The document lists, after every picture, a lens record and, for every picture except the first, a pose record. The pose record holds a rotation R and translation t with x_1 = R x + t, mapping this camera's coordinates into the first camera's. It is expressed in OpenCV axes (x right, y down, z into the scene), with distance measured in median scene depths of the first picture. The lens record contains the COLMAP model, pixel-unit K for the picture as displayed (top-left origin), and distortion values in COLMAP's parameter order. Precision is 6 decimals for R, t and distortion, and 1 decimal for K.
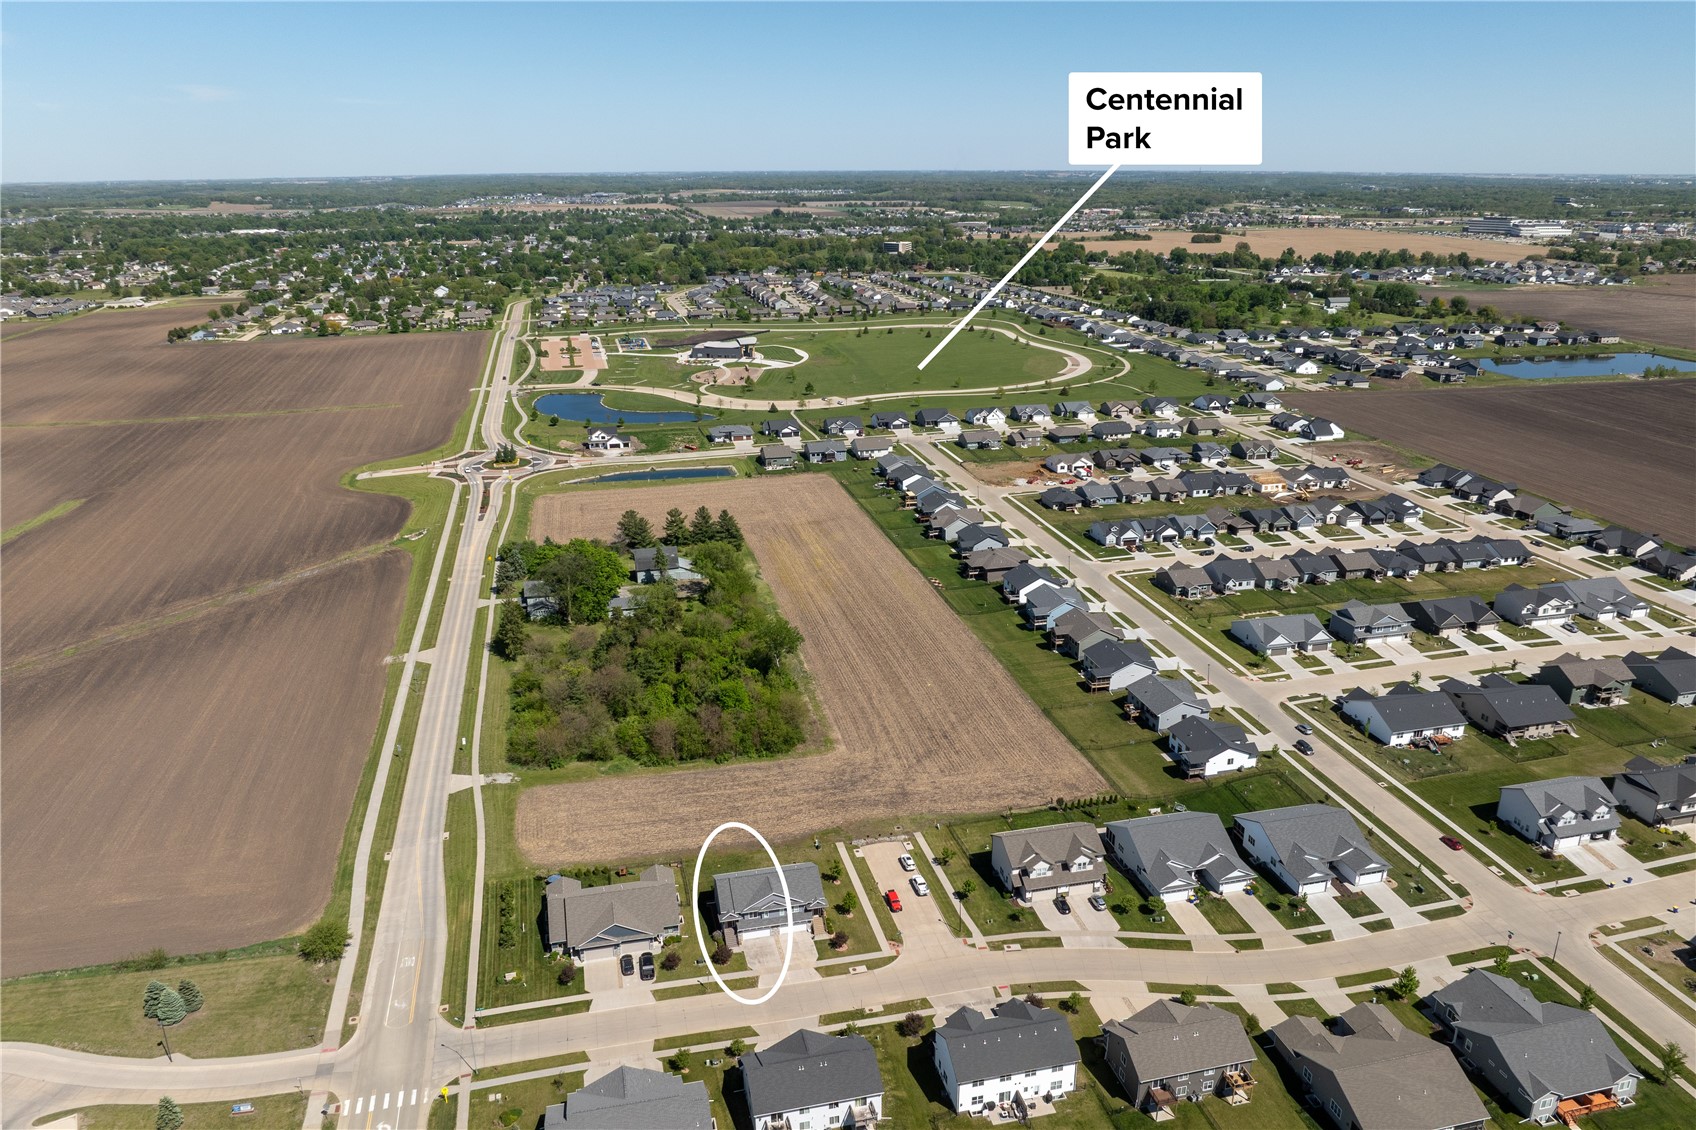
lens RADIAL K [[1192.6, 0, 849.6], [0, 1192.6, 564.9], [0, 0, 1]] dist [-0.001786, 0.002440]
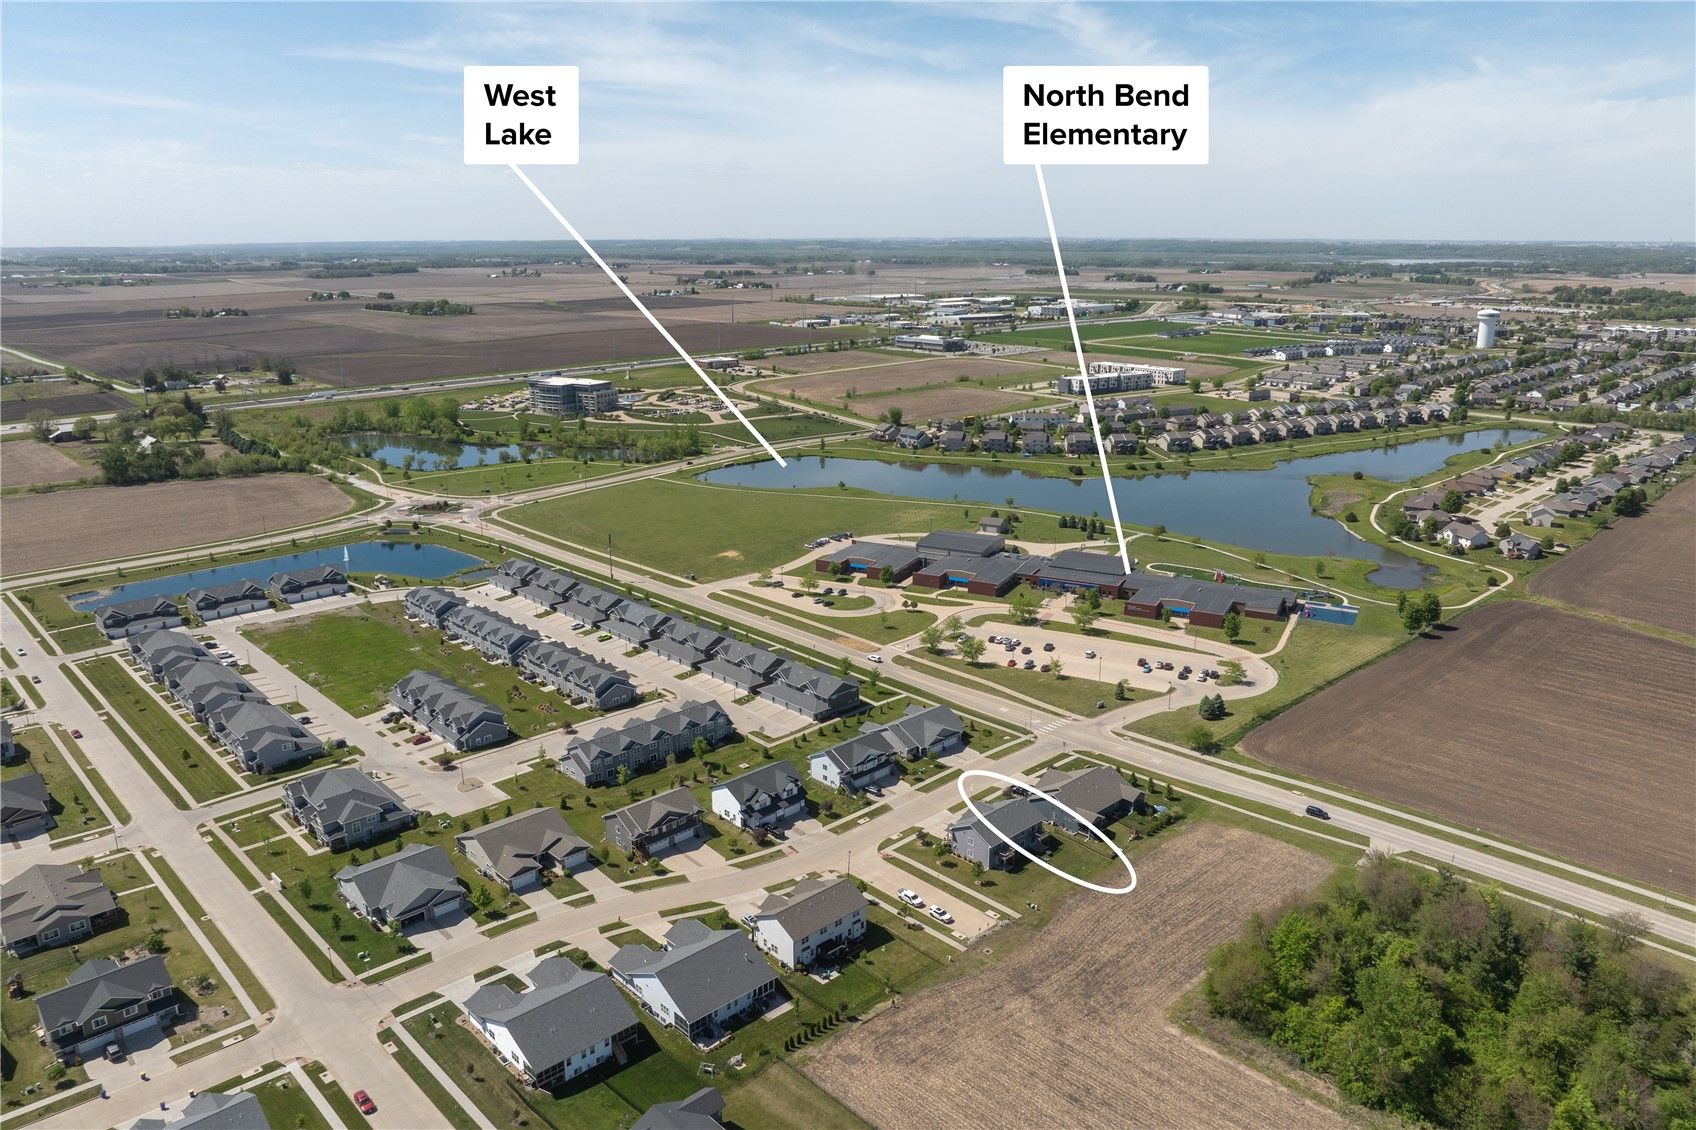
lens RADIAL K [[1192.6, 0, 847.2], [0, 1192.6, 564.8], [0, 0, 1]] dist [-0.001786, 0.002440]
pose [[-0.865975, 0.138187, -0.480616, 0.619368], [-0.158463, 0.835715, 0.525804, -0.568570], [0.474317, 0.531493, -0.701811, 1.673026]]
